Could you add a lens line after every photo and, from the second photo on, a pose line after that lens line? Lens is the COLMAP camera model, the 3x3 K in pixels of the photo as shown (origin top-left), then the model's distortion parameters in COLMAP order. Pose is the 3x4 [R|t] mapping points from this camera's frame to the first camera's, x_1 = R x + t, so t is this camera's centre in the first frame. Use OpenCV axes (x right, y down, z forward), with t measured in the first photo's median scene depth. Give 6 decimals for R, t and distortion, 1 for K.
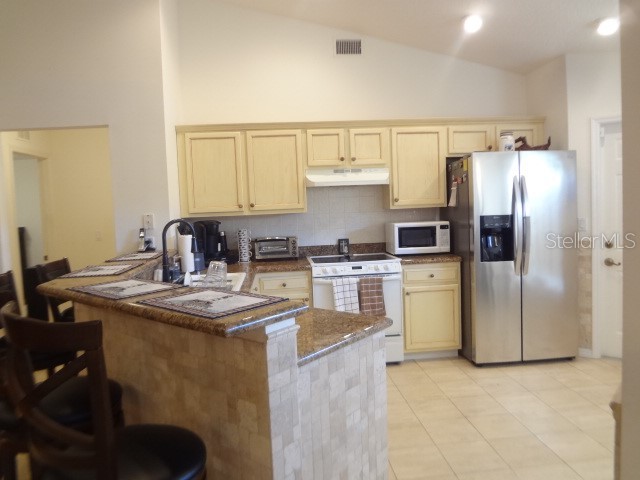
lens RADIAL K [[478.9, 0, 318.2], [0, 478.9, 239.5], [0, 0, 1]] dist [-0.051482, 0.014251]
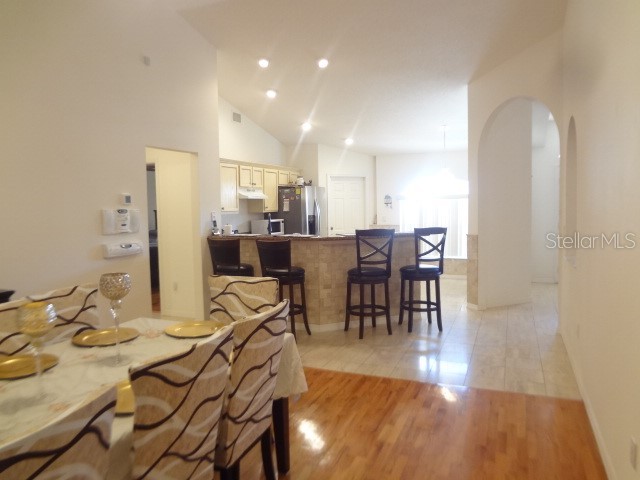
lens RADIAL K [[458.5, 0, 322.7], [0, 458.5, 238.0], [0, 0, 1]] dist [-0.014383, -0.002876]
pose [[0.470410, -0.032828, 0.881837, -1.341212], [0.060816, 0.998138, 0.004716, 0.041267], [-0.880350, 0.051411, 0.471531, -0.025519]]
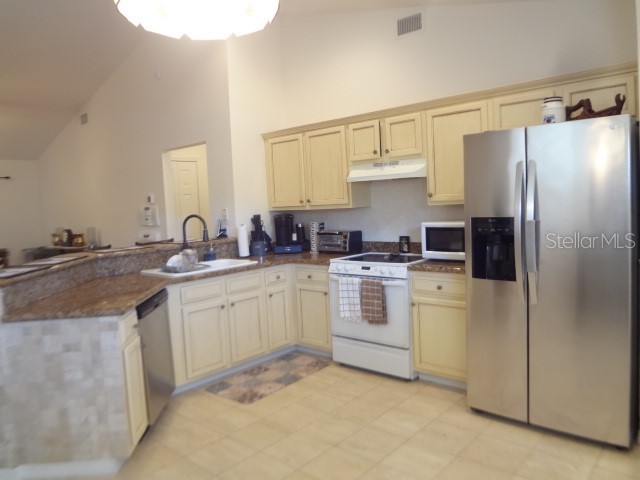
lens RADIAL K [[478.9, 0, 318.0], [0, 478.9, 239.1], [0, 0, 1]] dist [-0.051482, 0.014251]
pose [[0.683553, 0.062825, -0.727192, 0.665061], [-0.032120, 0.997913, 0.056022, -0.045746], [0.729194, -0.014937, 0.684144, 0.268397]]
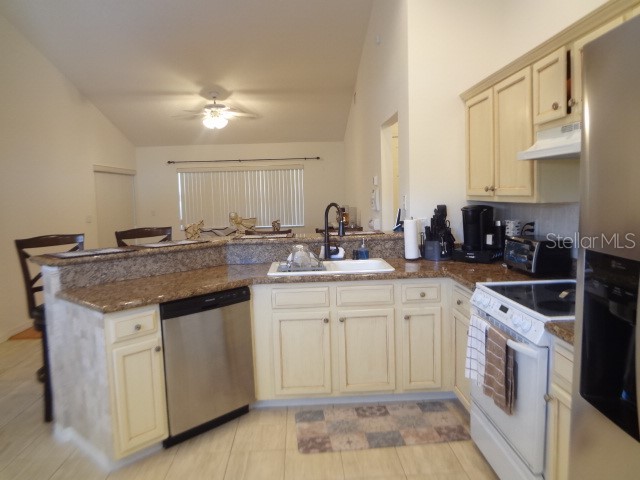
lens RADIAL K [[478.9, 0, 315.8], [0, 478.9, 234.9], [0, 0, 1]] dist [-0.051482, 0.014251]
pose [[-0.055403, 0.127496, -0.990290, 0.594368], [-0.043065, 0.990586, 0.129944, -0.083246], [0.997535, 0.049846, -0.049390, 0.762926]]
